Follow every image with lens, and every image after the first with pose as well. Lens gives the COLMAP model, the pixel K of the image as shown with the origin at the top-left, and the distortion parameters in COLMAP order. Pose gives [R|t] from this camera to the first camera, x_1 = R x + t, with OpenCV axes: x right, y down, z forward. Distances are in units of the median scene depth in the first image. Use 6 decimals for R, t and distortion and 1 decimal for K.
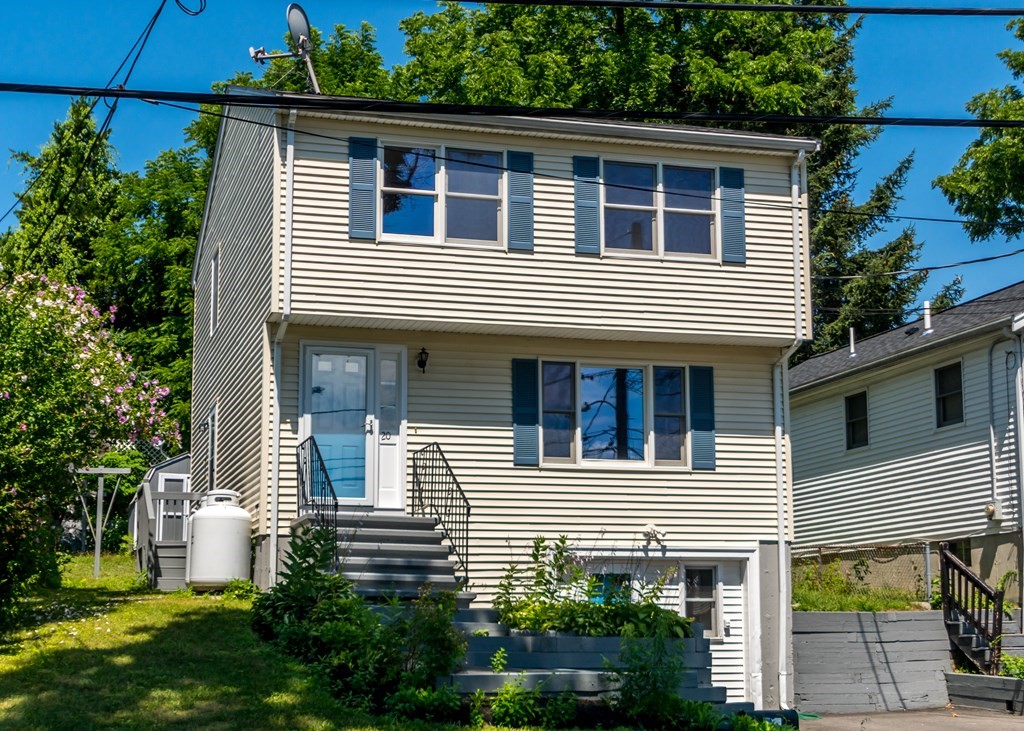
lens RADIAL K [[1675.0, 0, 516.6], [0, 1675.0, 413.9], [0, 0, 1]] dist [0.021546, 0.000000]
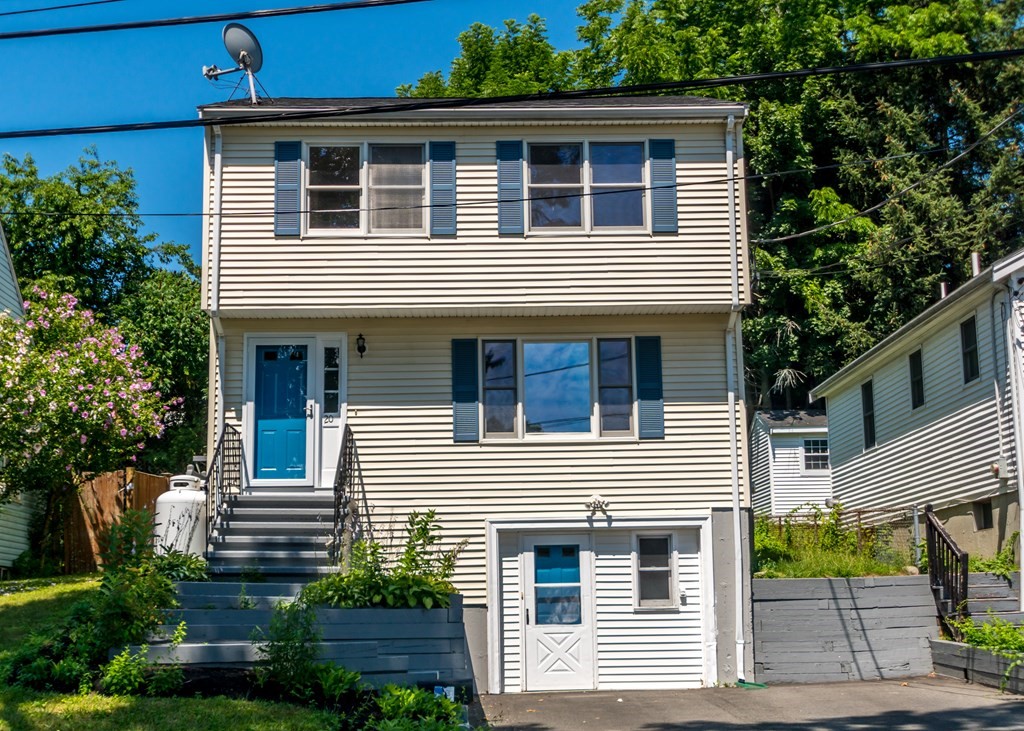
lens RADIAL K [[1675.0, 0, 566.7], [0, 1675.0, 310.9], [0, 0, 1]] dist [0.021546, 0.000000]
pose [[0.969291, -0.056521, -0.239334, 0.309962], [0.045903, 0.997708, -0.049714, 0.004352], [0.241596, 0.037201, 0.969664, 0.008899]]
